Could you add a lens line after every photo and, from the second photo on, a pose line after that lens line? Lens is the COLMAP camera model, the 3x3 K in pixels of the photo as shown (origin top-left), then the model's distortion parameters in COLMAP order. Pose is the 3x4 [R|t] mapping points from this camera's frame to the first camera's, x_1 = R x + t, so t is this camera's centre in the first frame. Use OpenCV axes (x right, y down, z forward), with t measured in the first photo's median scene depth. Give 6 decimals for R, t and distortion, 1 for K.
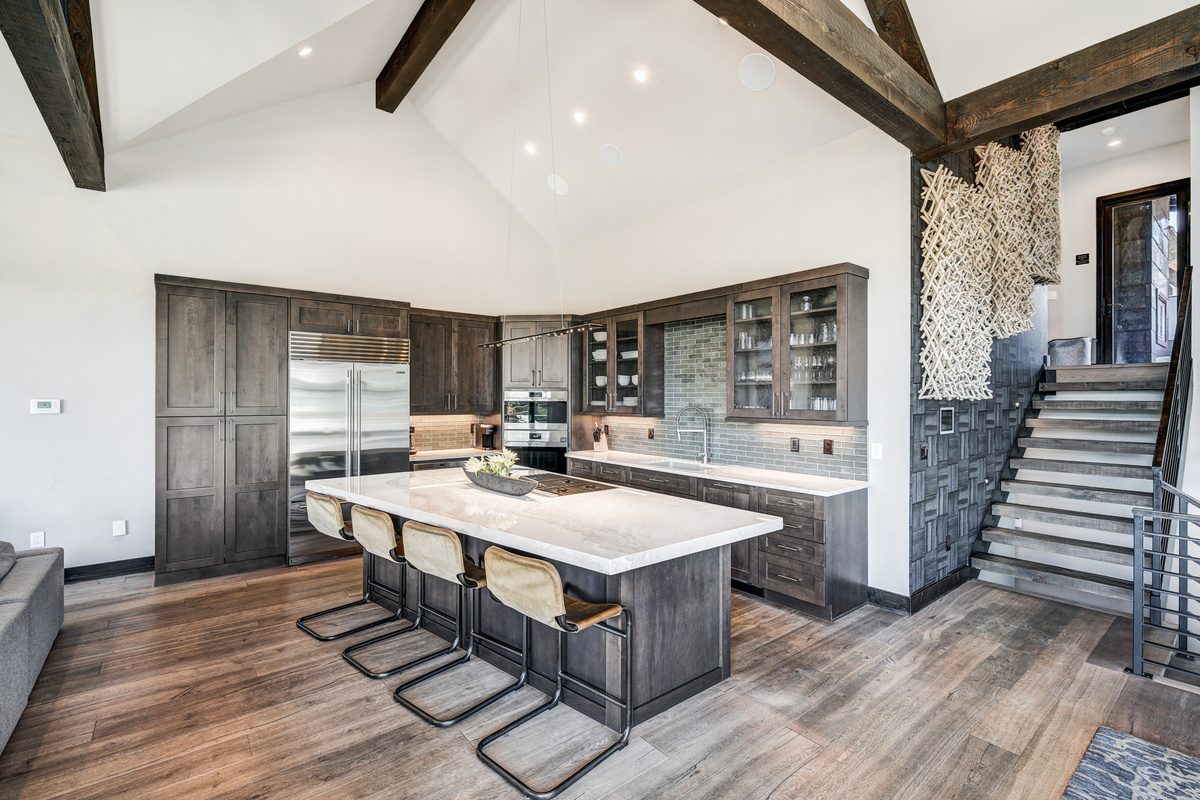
lens RADIAL K [[537.9, 0, 600.0], [0, 537.9, 400.0], [0, 0, 1]] dist [0.000316, -0.000055]
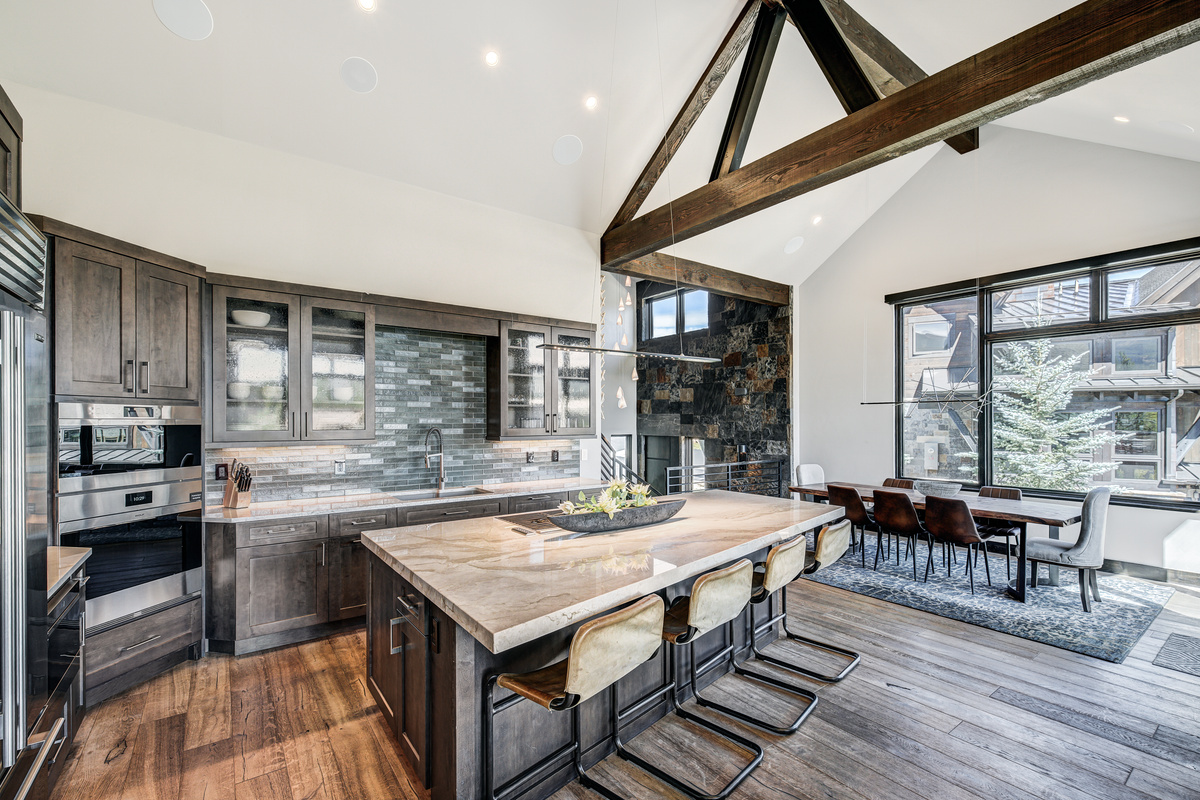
lens RADIAL K [[526.2, 0, 604.7], [0, 526.2, 422.1], [0, 0, 1]] dist [0.001647, 0.000181]
pose [[0.034430, -0.005793, 0.999390, -0.704049], [0.005706, 0.999968, 0.005600, -0.001378], [-0.999391, 0.005510, 0.034462, 0.691938]]
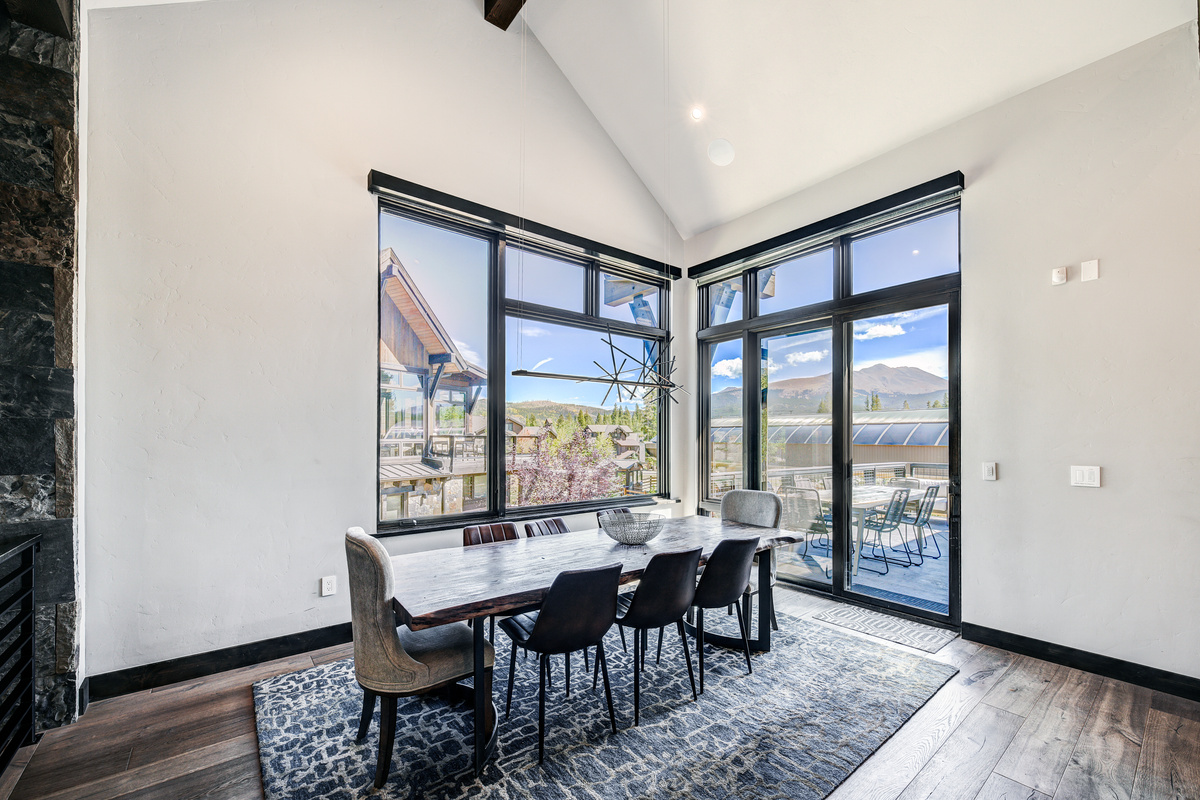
lens RADIAL K [[481.6, 0, 602.2], [0, 481.6, 433.0], [0, 0, 1]] dist [0.000125, -0.000172]
pose [[-0.999975, -0.003977, -0.005791, 0.371044], [-0.003965, 0.999990, -0.001986, 0.028287], [0.005798, -0.001963, -0.999981, 0.648690]]
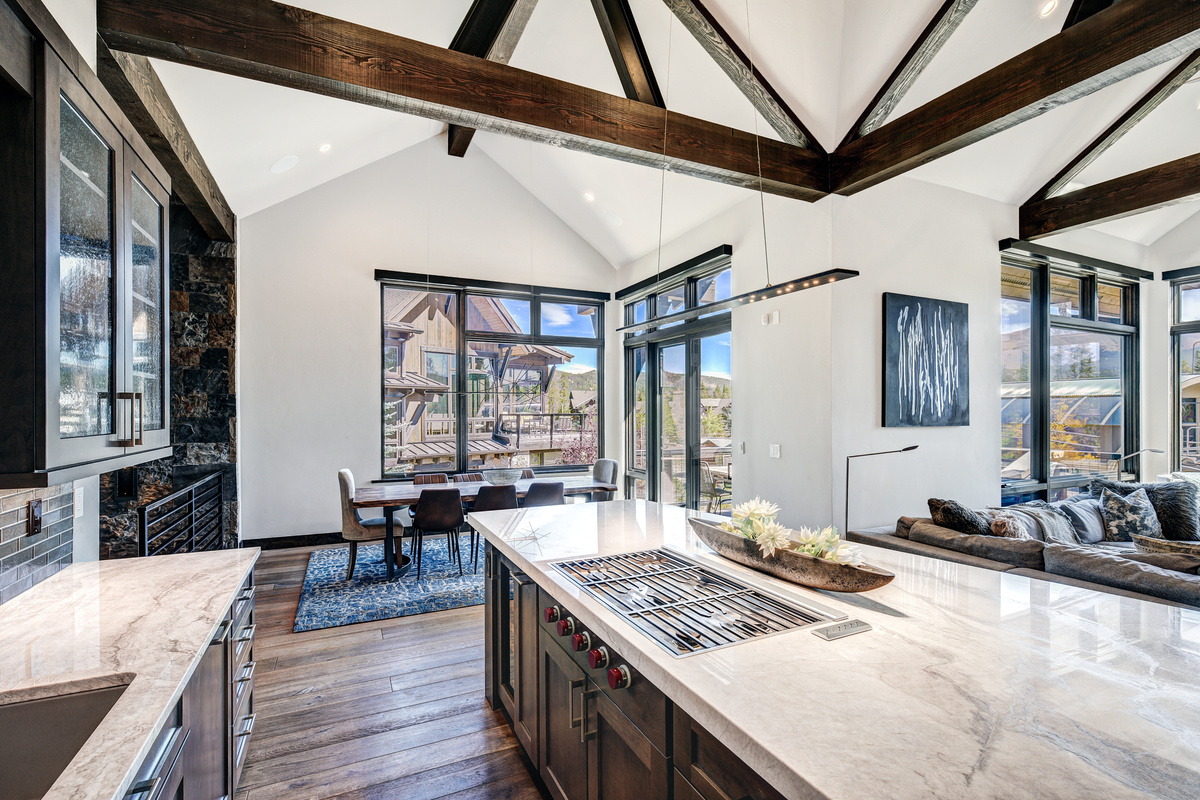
lens RADIAL K [[543.2, 0, 601.0], [0, 543.2, 410.9], [0, 0, 1]] dist [0.000687, -0.000116]
pose [[-0.974714, -0.000940, 0.223454, -0.100103], [0.000303, 0.999985, 0.005529, -0.002107], [-0.223456, 0.005457, -0.974699, 1.099720]]
